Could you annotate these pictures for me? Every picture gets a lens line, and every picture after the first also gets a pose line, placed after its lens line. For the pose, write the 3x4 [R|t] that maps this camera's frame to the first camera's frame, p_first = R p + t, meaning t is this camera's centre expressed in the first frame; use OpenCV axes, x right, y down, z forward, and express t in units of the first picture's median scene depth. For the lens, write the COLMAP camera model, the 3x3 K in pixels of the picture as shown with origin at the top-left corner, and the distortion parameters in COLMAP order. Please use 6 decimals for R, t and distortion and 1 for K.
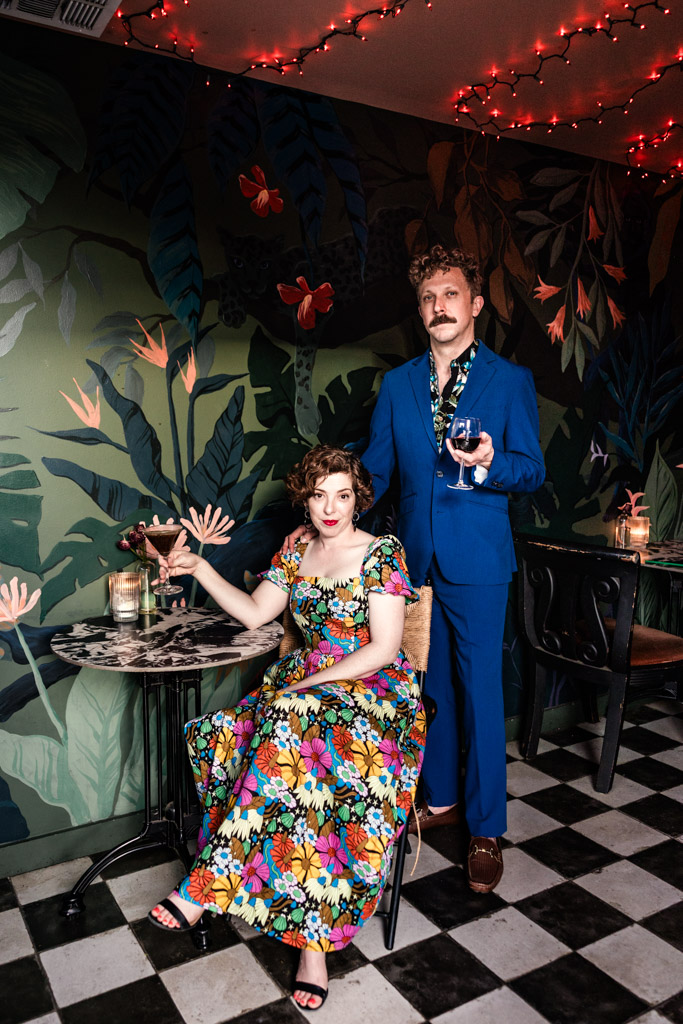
lens RADIAL K [[842.8, 0, 341.5], [0, 842.8, 512.0], [0, 0, 1]] dist [0.009687, 0.002673]
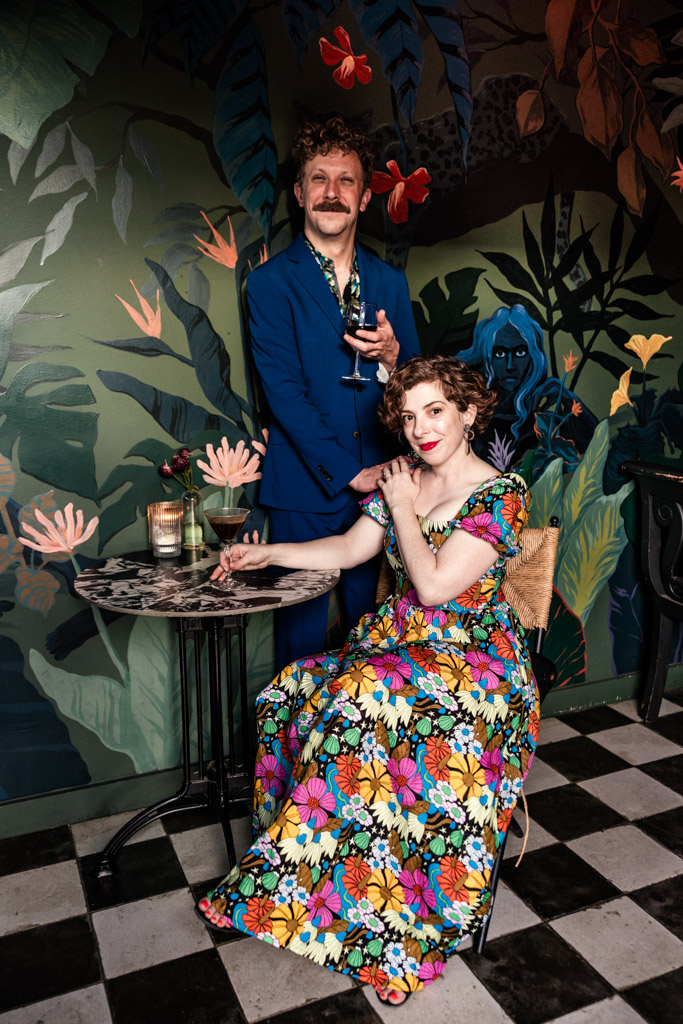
lens RADIAL K [[847.8, 0, 342.3], [0, 847.8, 497.6], [0, 0, 1]] dist [0.004996, -0.003719]
pose [[0.991967, 0.015283, -0.125567, 0.016234], [-0.008089, 0.998307, 0.057601, 0.014870], [0.126234, -0.056123, 0.990412, 0.123837]]
